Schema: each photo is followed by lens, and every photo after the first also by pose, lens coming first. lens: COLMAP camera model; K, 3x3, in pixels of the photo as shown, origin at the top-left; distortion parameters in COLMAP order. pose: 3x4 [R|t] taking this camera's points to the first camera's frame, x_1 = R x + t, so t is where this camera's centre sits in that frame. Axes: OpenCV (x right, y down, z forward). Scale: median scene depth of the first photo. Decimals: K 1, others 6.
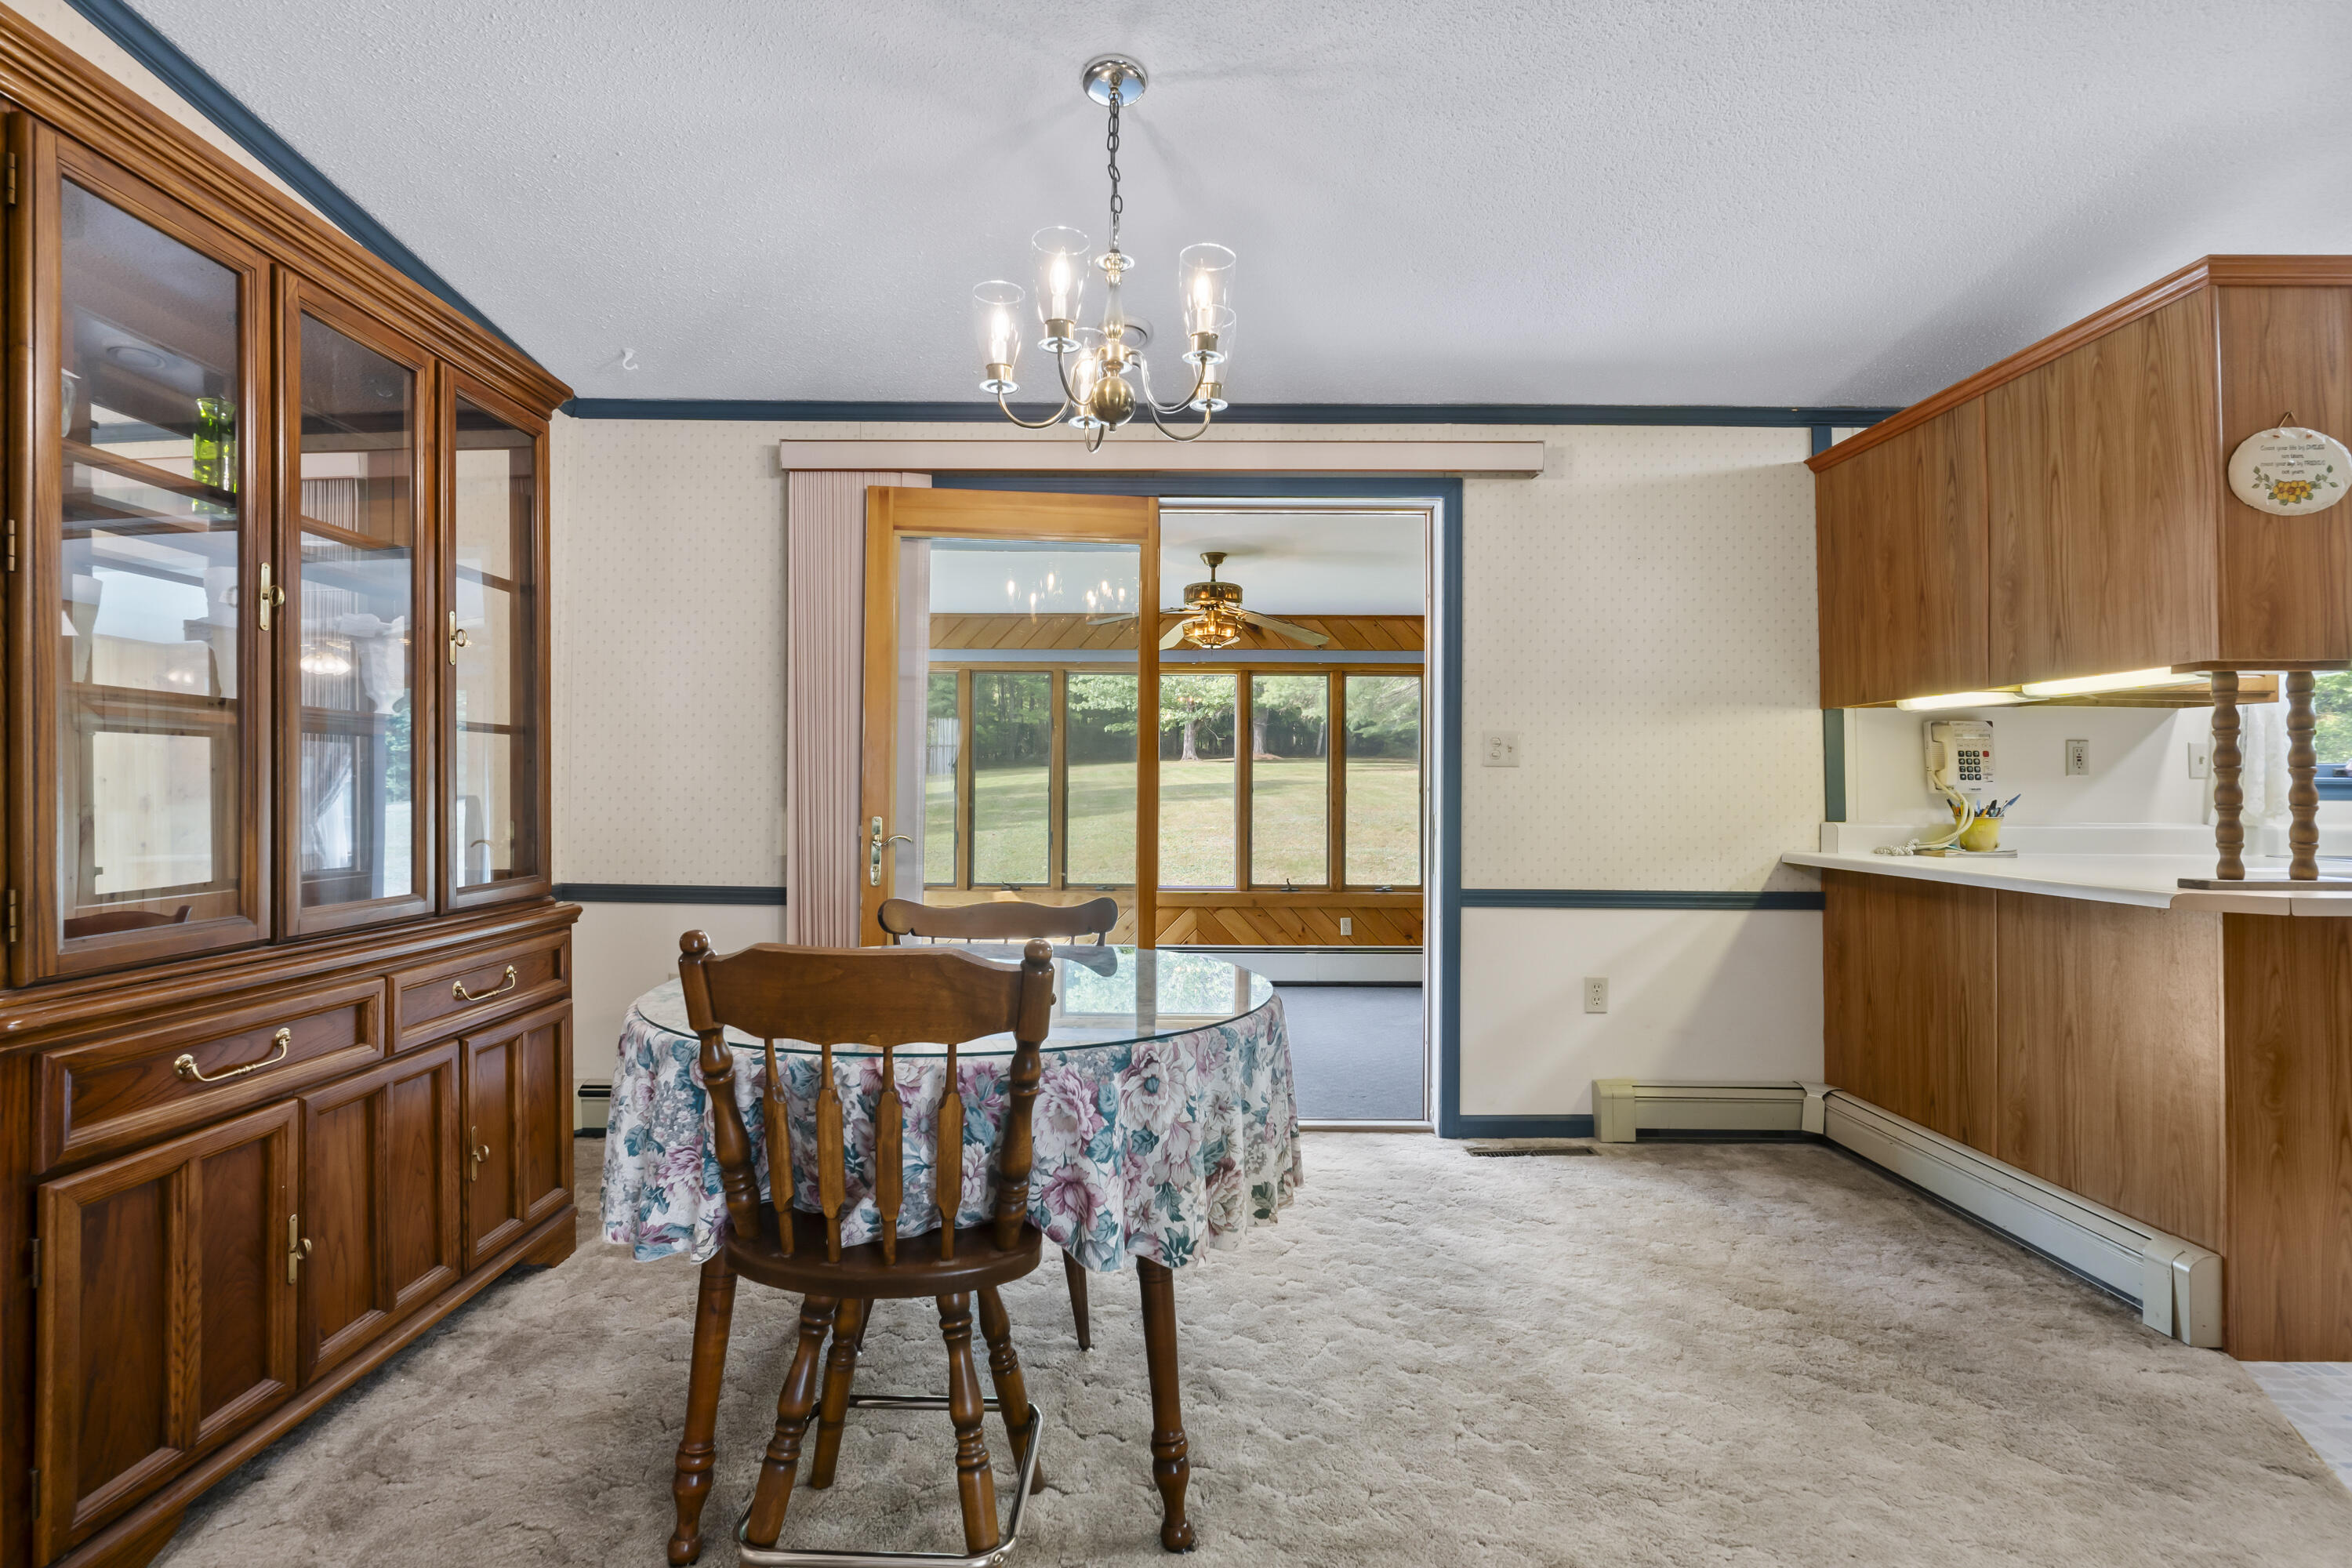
lens RADIAL K [[1102.4, 0, 1176.7], [0, 1102.4, 788.0], [0, 0, 1]] dist [-0.000875, -0.000204]
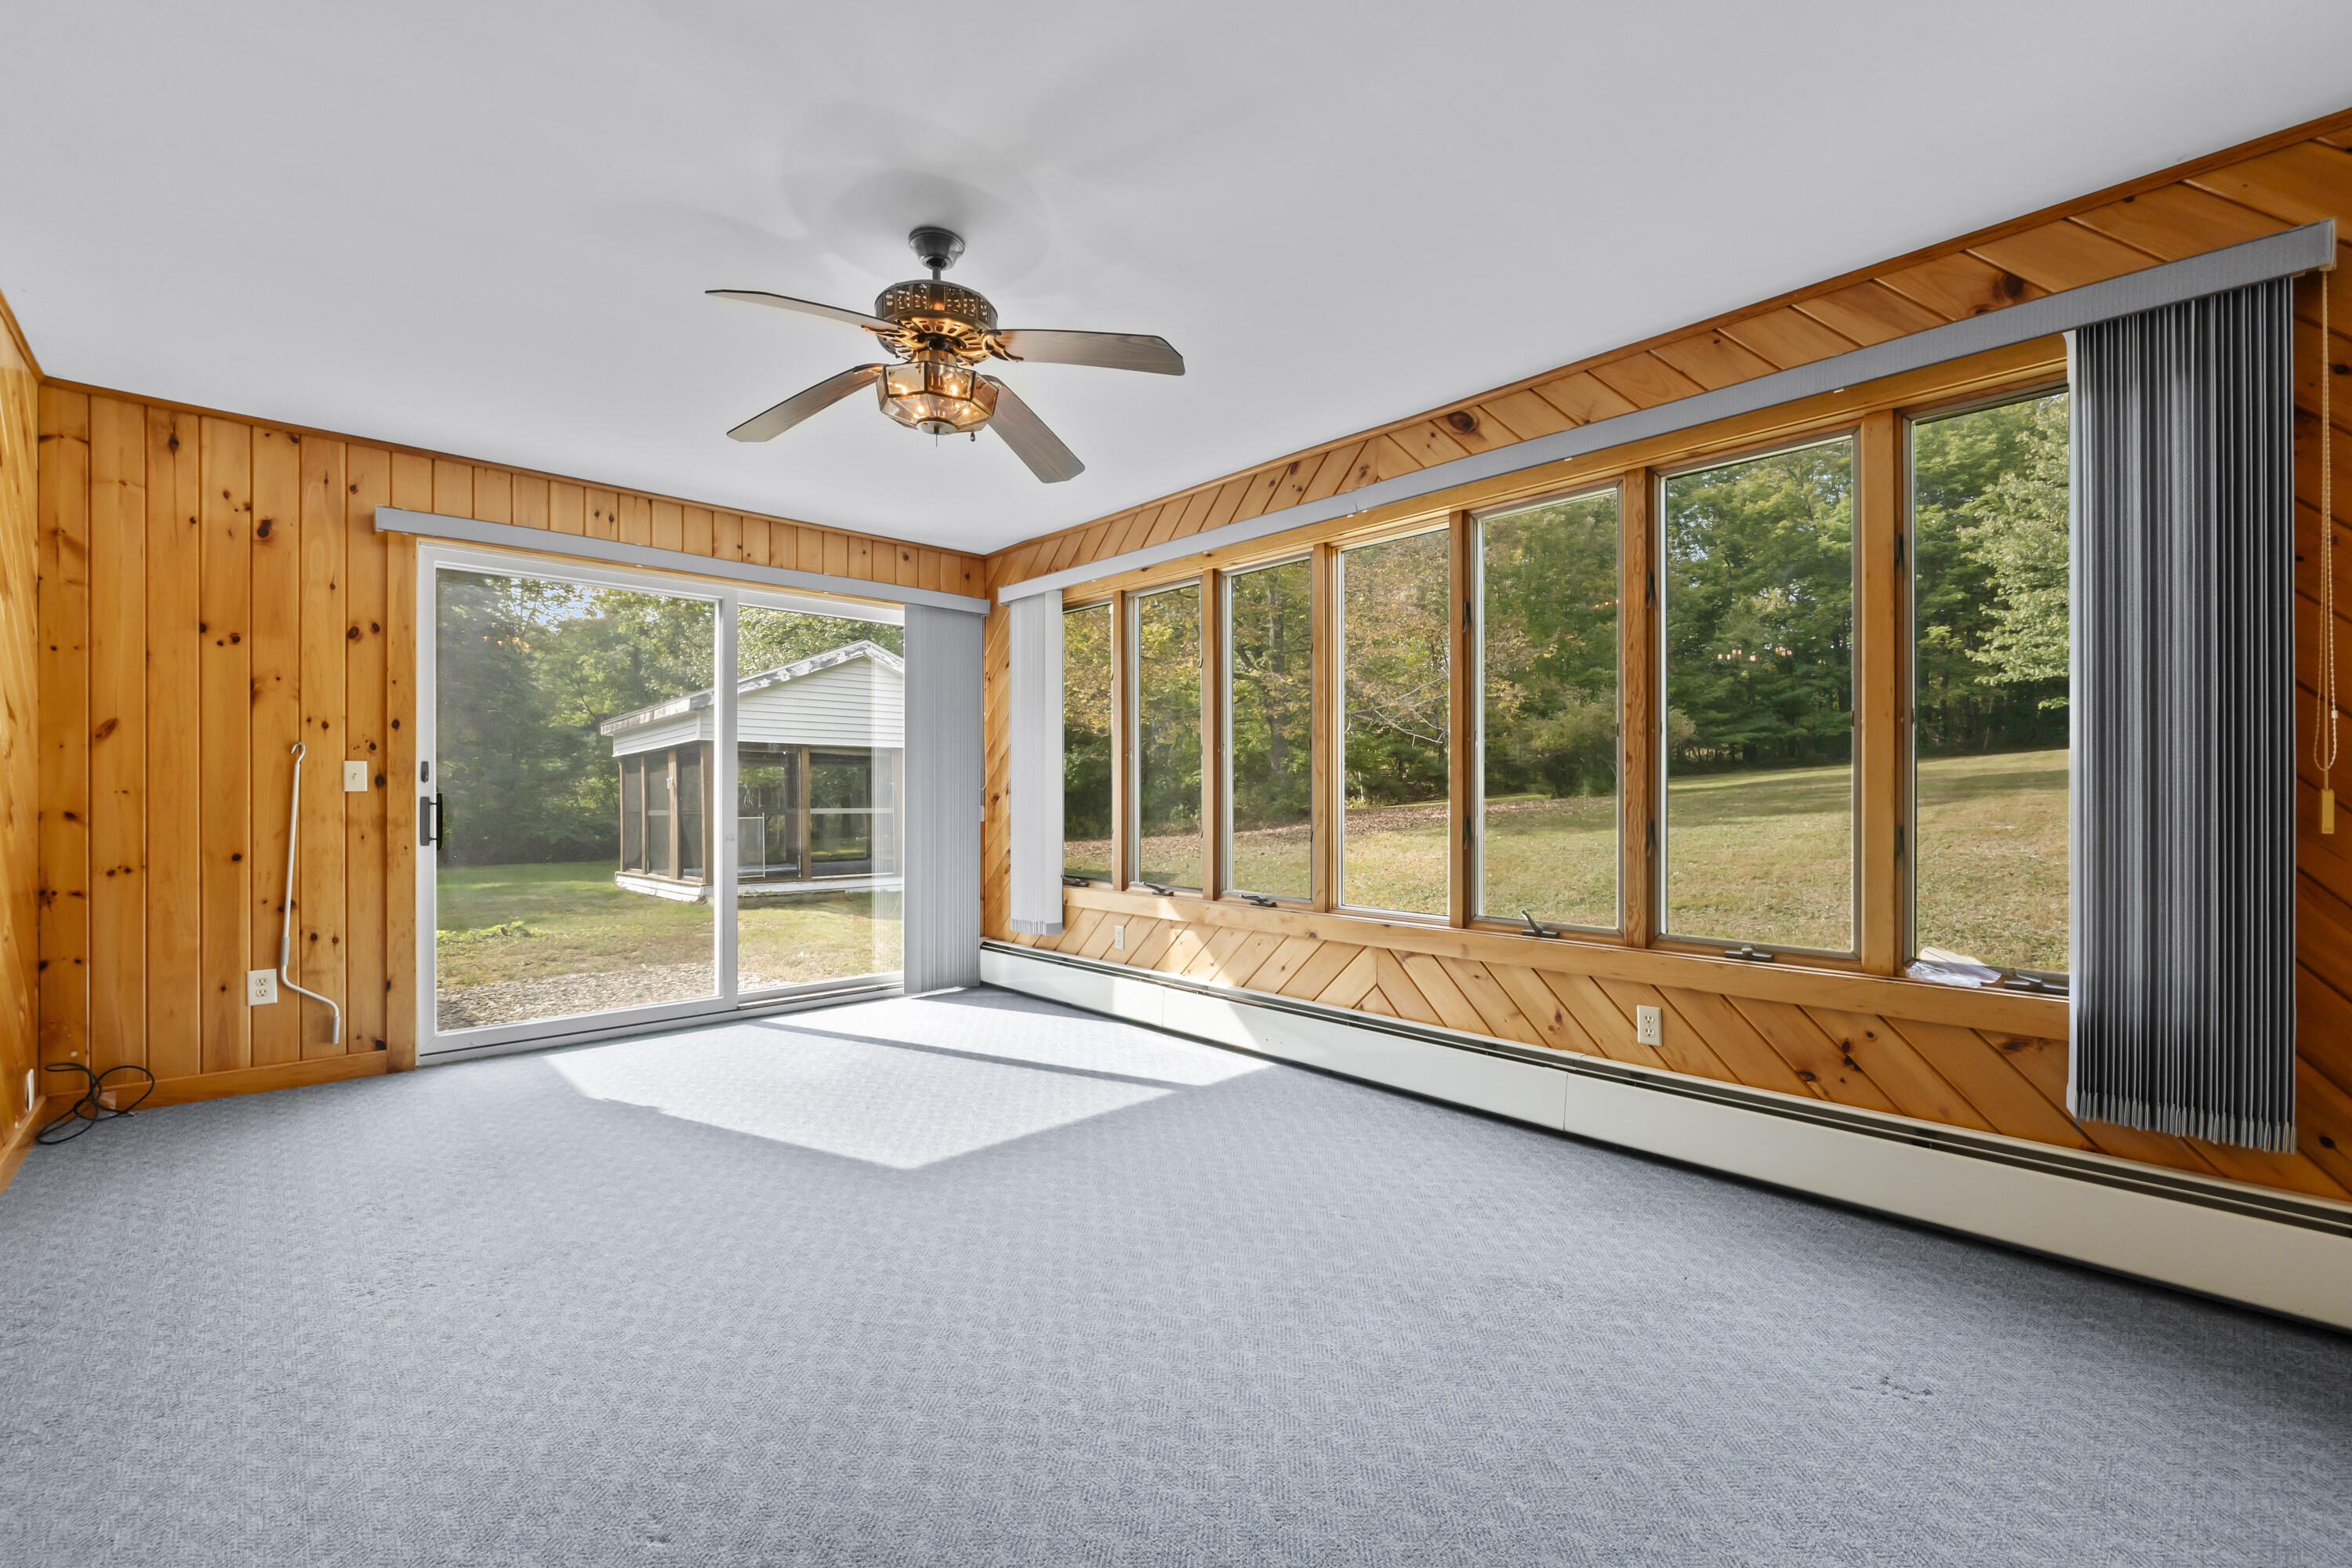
lens RADIAL K [[983.5, 0, 1170.7], [0, 983.5, 783.9], [0, 0, 1]] dist [-0.004679, -0.000543]
pose [[0.678092, -0.013431, -0.734855, 0.180643], [0.011251, 0.999906, -0.007894, 0.014995], [0.734891, -0.002915, 0.678179, 0.325504]]
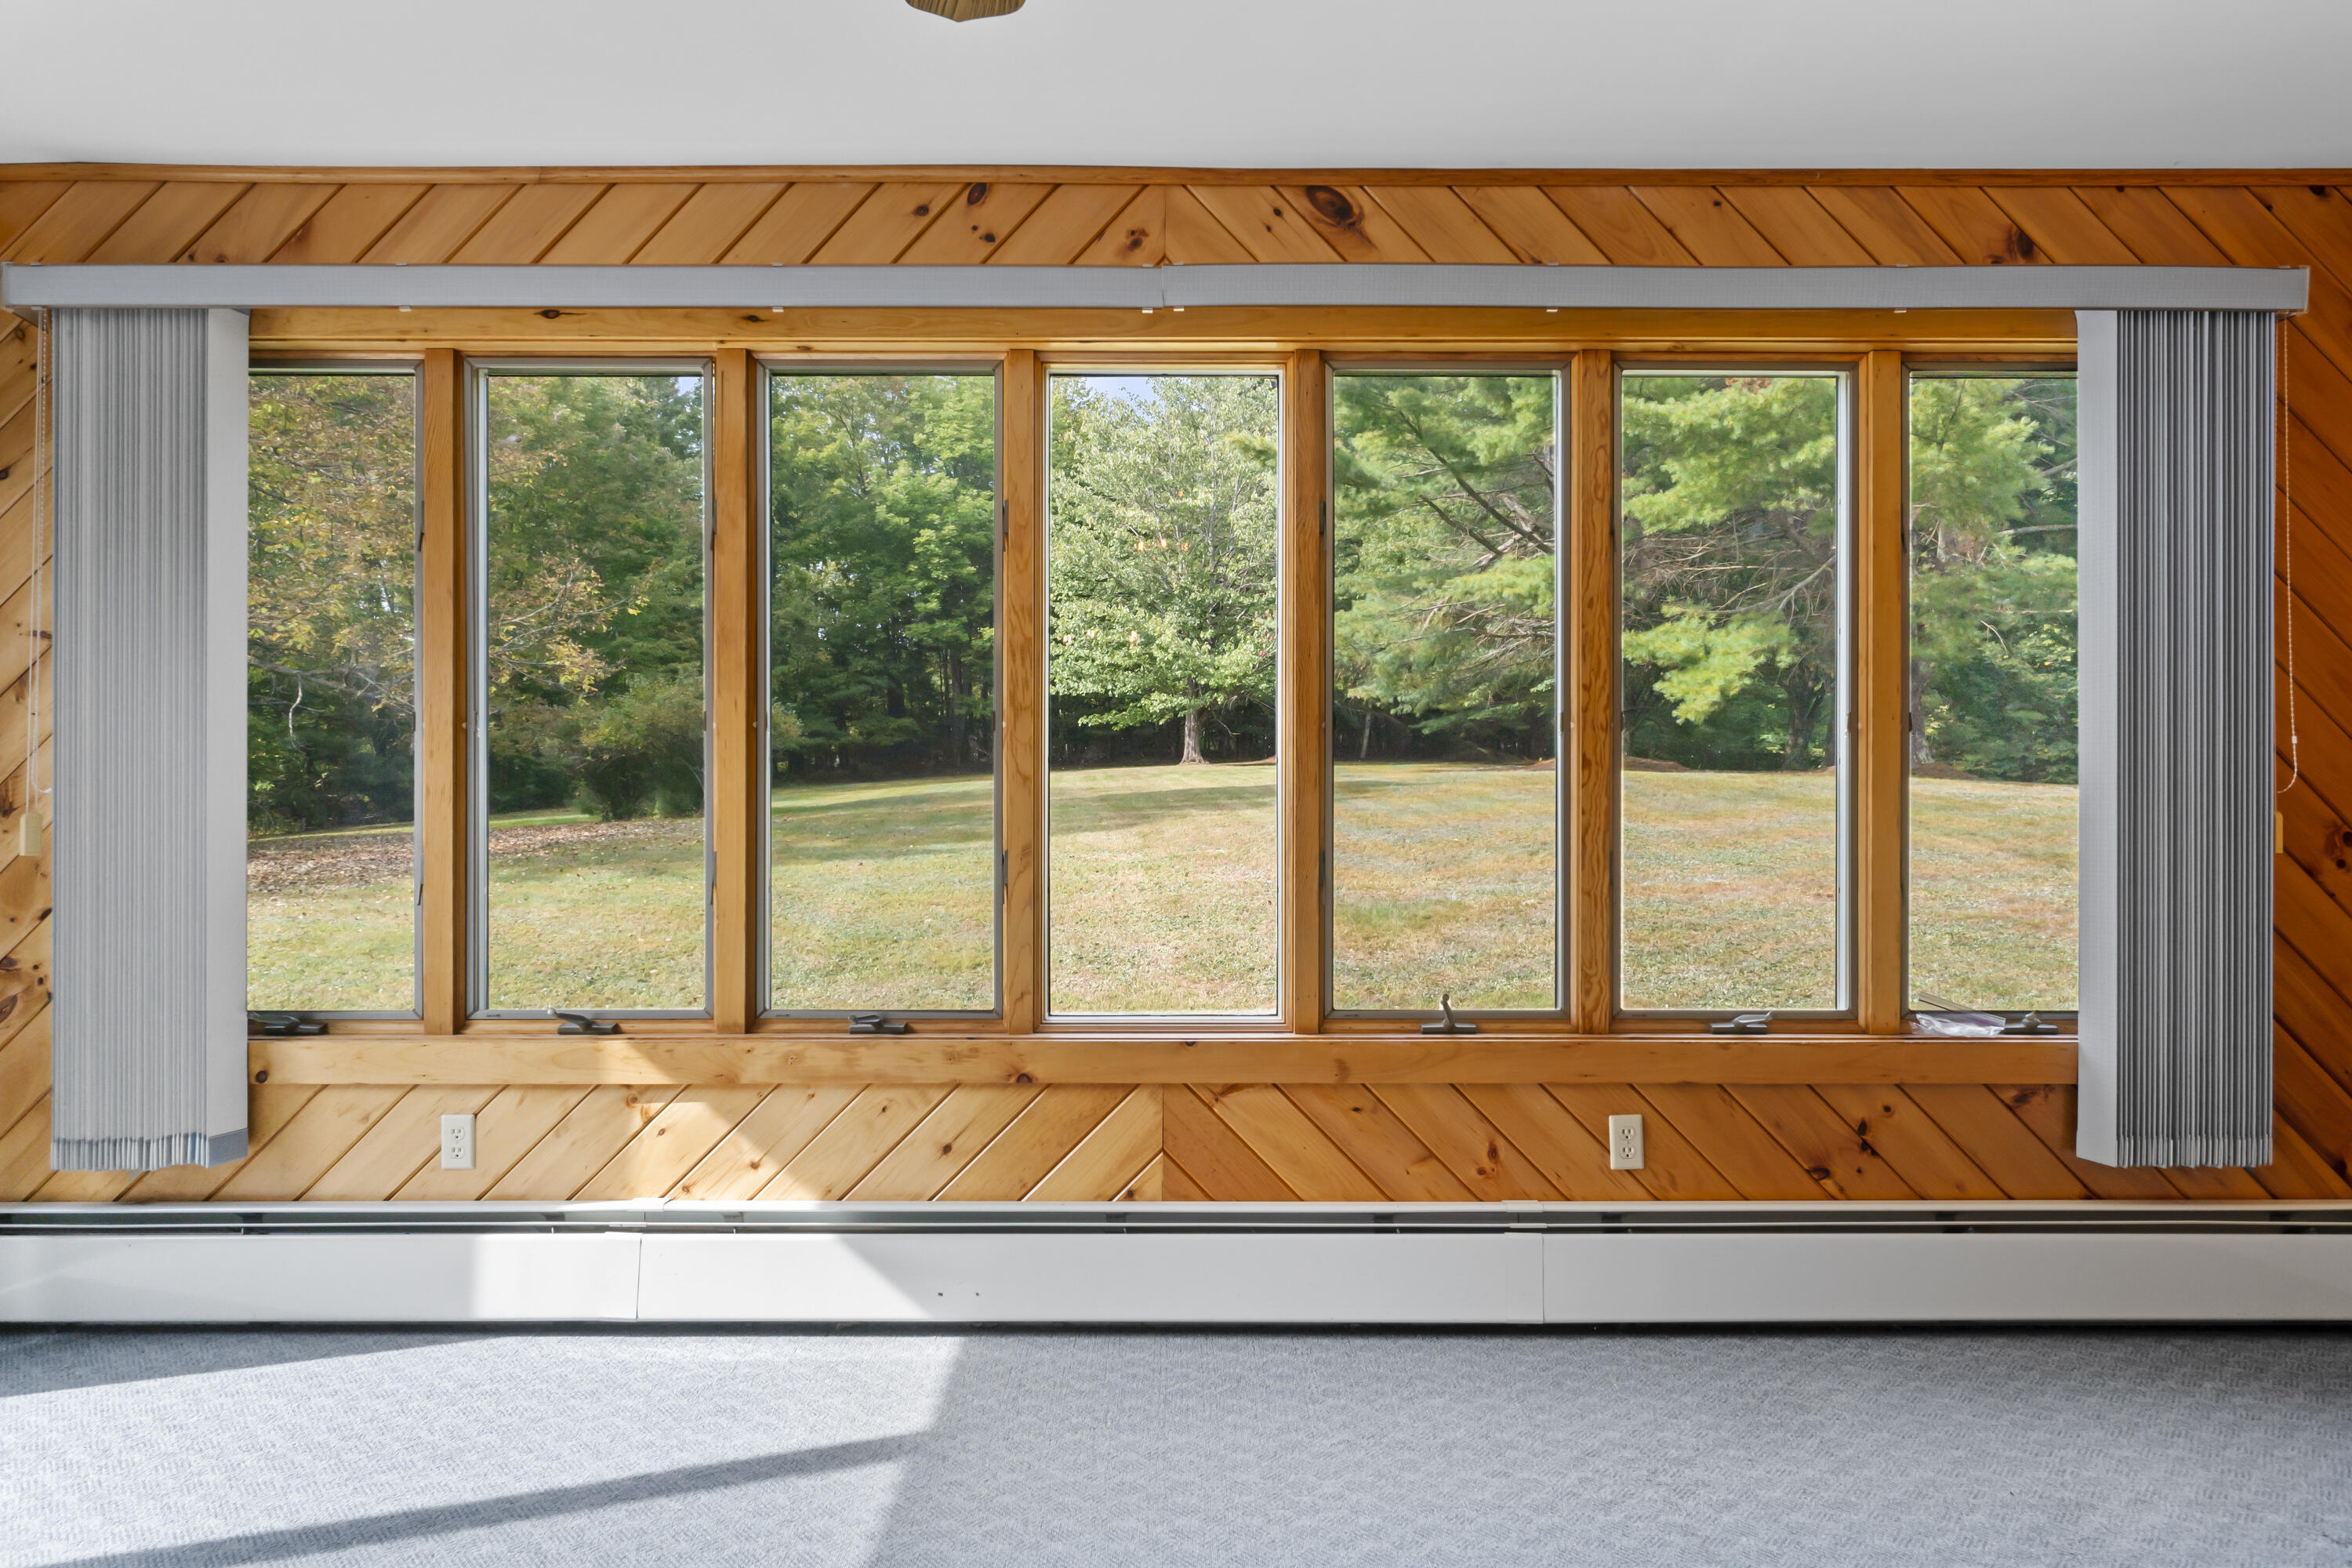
lens RADIAL K [[1412.2, 0, 1177.6], [0, 1412.2, 805.5], [0, 0, 1]] dist [-0.000070, -0.001370]
pose [[0.999988, -0.004818, -0.000806, 0.013050], [0.004819, 0.999988, 0.001034, 0.014780], [0.000801, -0.001037, 0.999999, 0.330290]]
